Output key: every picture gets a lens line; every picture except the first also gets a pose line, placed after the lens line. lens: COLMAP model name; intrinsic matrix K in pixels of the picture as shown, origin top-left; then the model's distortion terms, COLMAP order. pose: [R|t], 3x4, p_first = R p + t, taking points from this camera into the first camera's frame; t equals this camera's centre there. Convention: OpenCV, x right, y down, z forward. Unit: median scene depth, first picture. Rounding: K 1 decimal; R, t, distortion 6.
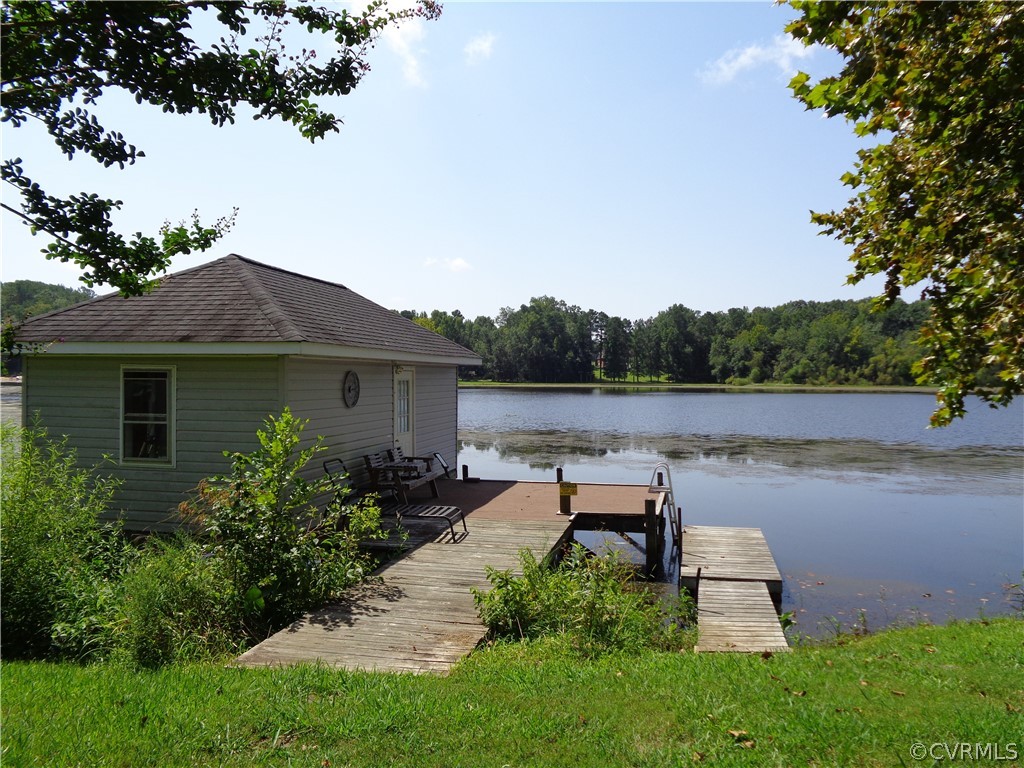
lens RADIAL K [[756.5, 0, 512.0], [0, 756.5, 384.0], [0, 0, 1]] dist [-0.007289, 0.002513]
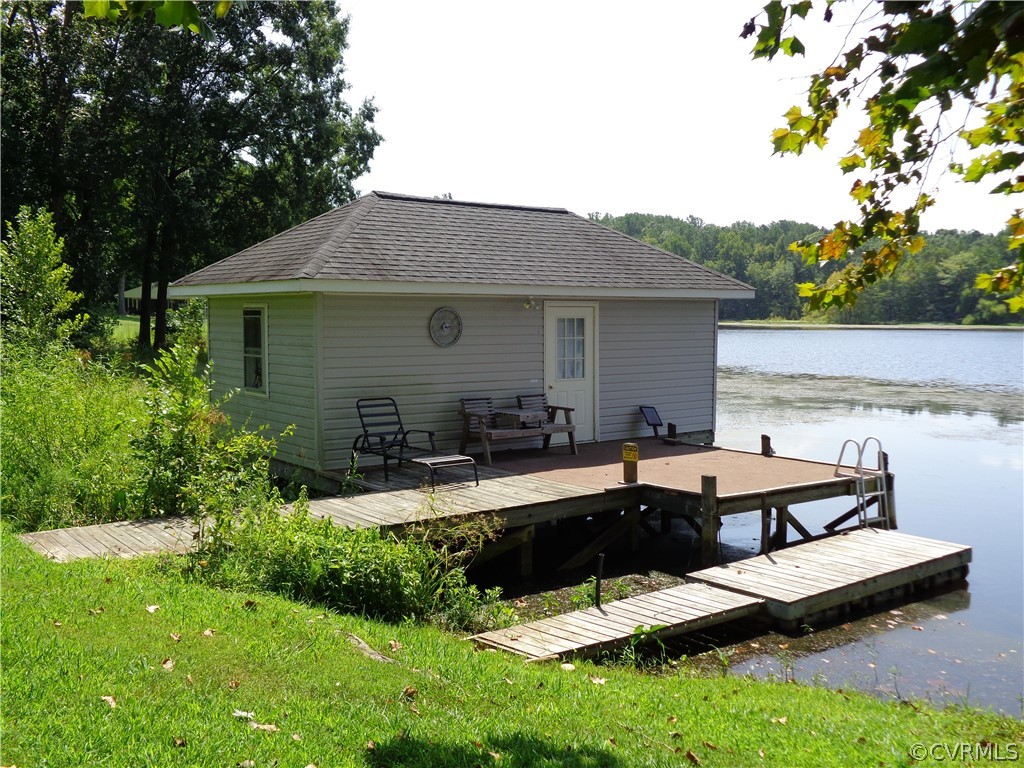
lens RADIAL K [[975.9, 0, 512.0], [0, 975.9, 384.0], [0, 0, 1]] dist [0.041651, -0.005247]
pose [[0.753876, 0.040275, -0.655781, 0.750258], [-0.002702, 0.998301, 0.058204, 0.007576], [0.657011, -0.042106, 0.752704, 0.165304]]
